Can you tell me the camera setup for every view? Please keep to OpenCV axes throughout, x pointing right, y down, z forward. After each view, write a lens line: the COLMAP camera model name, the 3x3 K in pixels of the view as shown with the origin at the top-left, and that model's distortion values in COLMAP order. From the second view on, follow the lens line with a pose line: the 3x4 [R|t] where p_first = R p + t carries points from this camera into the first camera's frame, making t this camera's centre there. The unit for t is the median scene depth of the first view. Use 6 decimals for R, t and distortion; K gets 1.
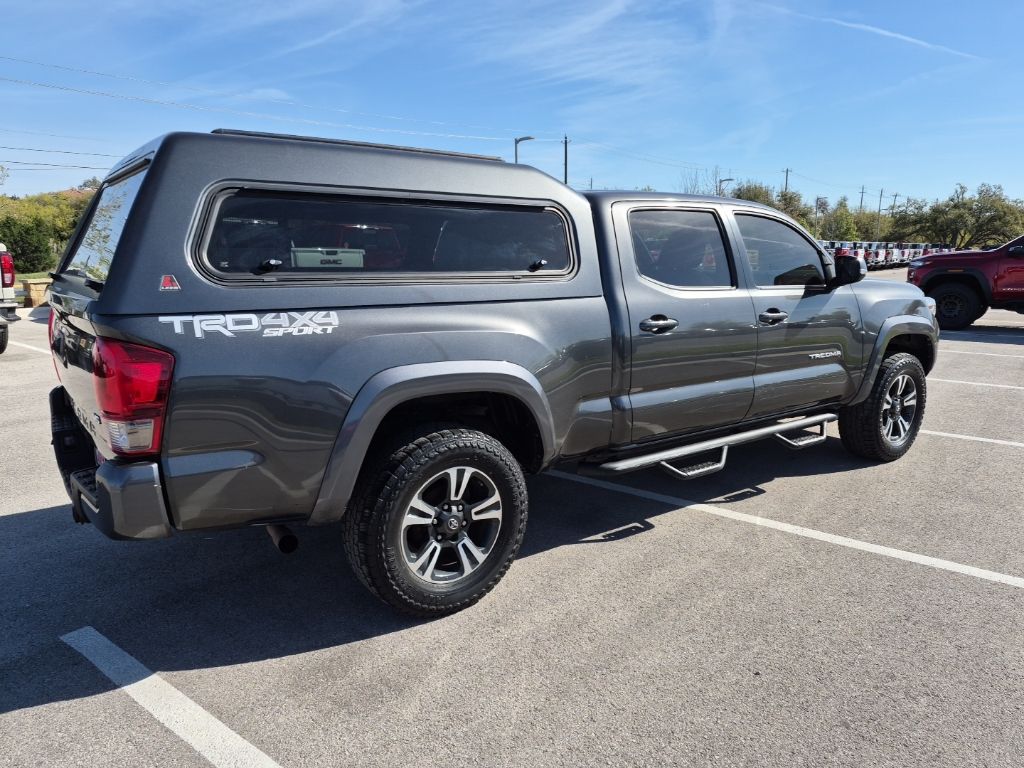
lens RADIAL K [[710.7, 0, 506.5], [0, 710.7, 380.2], [0, 0, 1]] dist [0.107378, -0.125387]
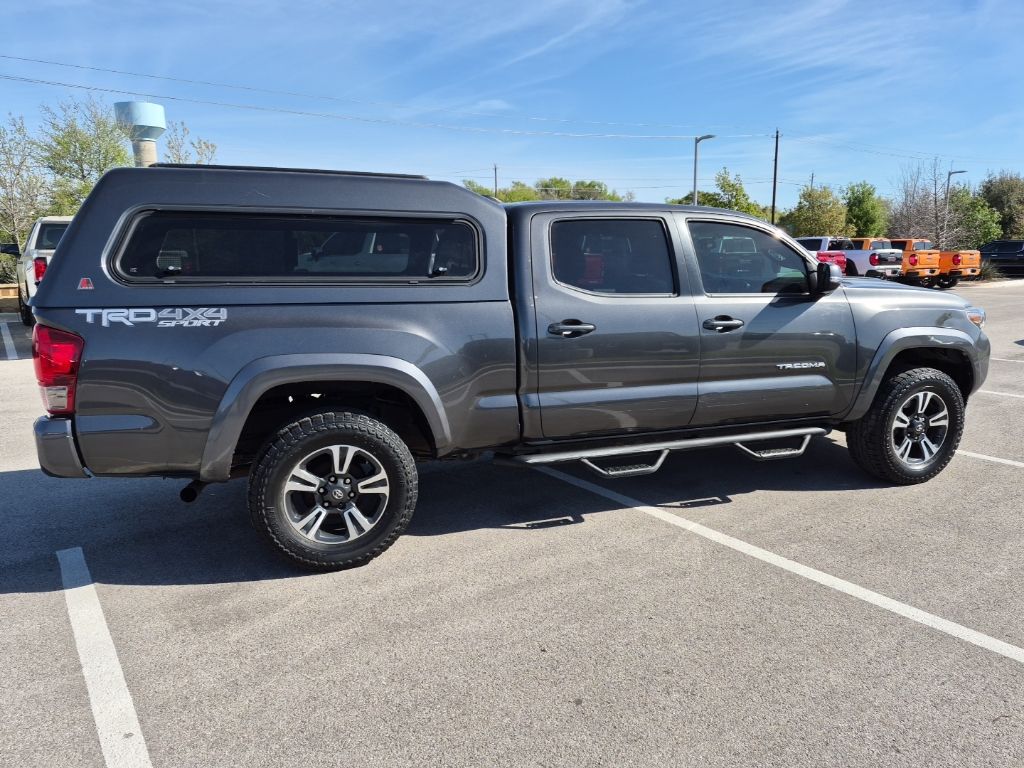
lens RADIAL K [[710.7, 0, 506.5], [0, 710.7, 380.2], [0, 0, 1]] dist [0.107378, -0.125387]
pose [[0.960884, 0.046076, -0.273092, 0.493496], [-0.047154, 0.998884, 0.002620, 0.000671], [0.272908, 0.010360, 0.961984, -0.046556]]
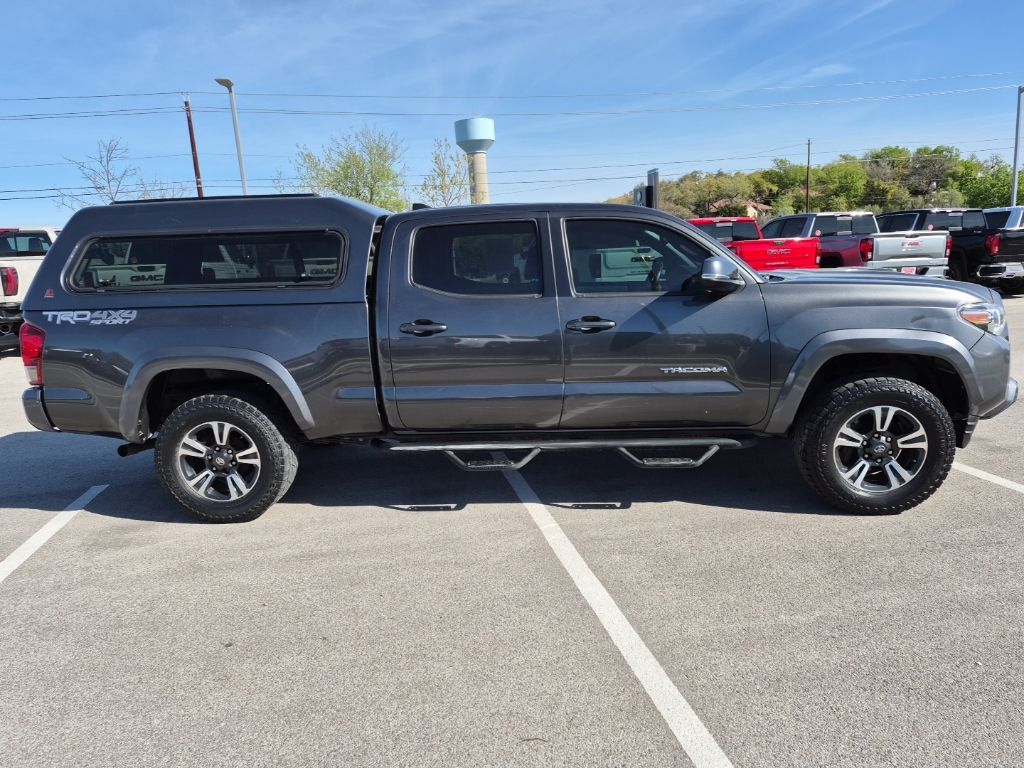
lens RADIAL K [[710.7, 0, 506.5], [0, 710.7, 380.2], [0, 0, 1]] dist [0.107378, -0.125387]
pose [[0.757614, 0.085185, -0.647121, 1.262118], [-0.075926, 0.996218, 0.042249, -0.063004], [0.648272, 0.017124, 0.761216, 0.269729]]
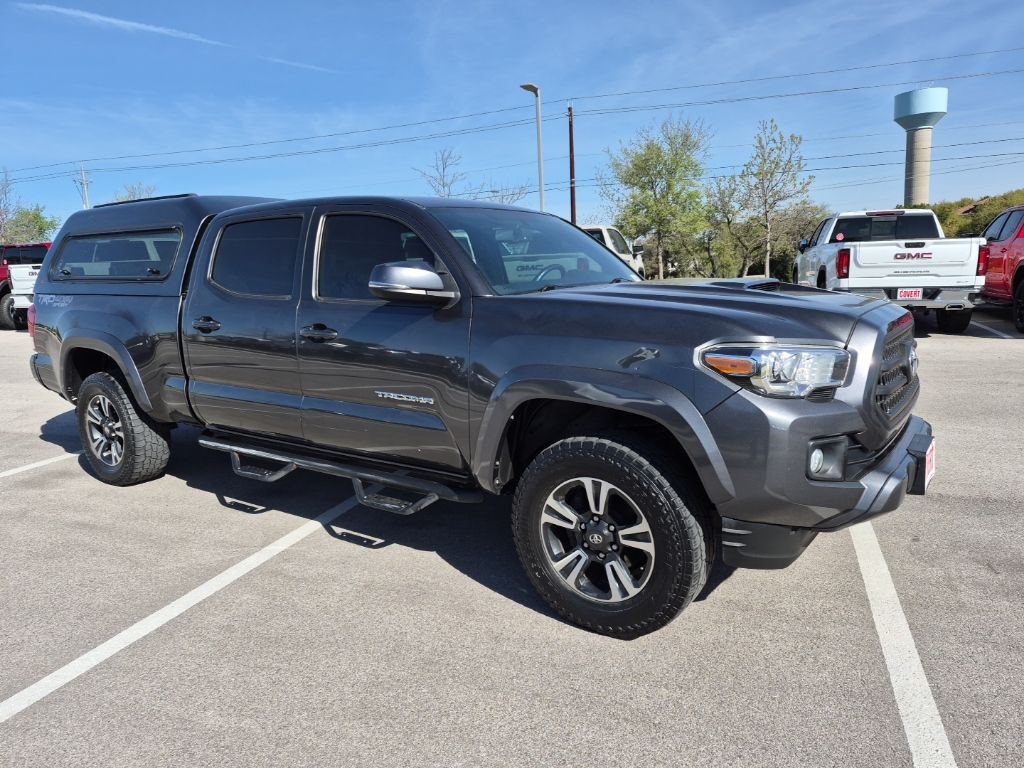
lens RADIAL K [[710.7, 0, 506.5], [0, 710.7, 380.2], [0, 0, 1]] dist [0.107378, -0.125387]
pose [[0.307469, 0.149435, -0.939751, 1.732816], [-0.139537, 0.983996, 0.110817, -0.220885], [0.941272, 0.097058, 0.323400, 1.299441]]
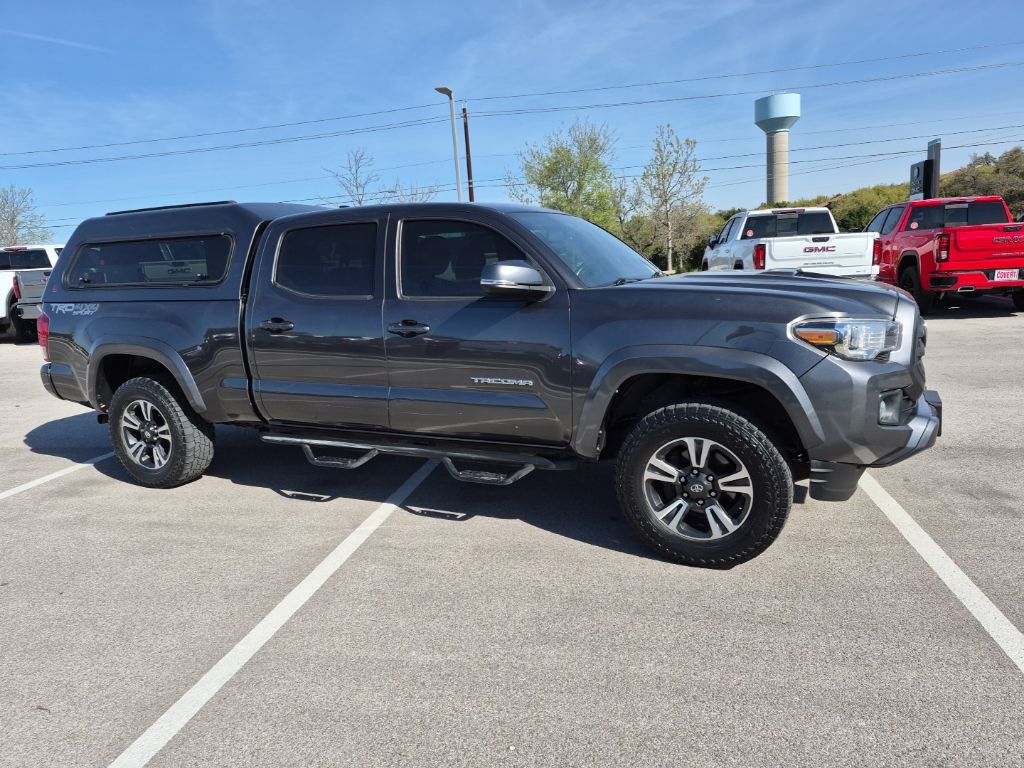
lens RADIAL K [[710.6, 0, 506.6], [0, 710.6, 385.7], [0, 0, 1]] dist [0.108927, -0.134571]
pose [[0.450178, 0.138051, -0.882202, 1.753577], [-0.109220, 0.989071, 0.099041, -0.167431], [0.886234, 0.051768, 0.460337, 0.948517]]
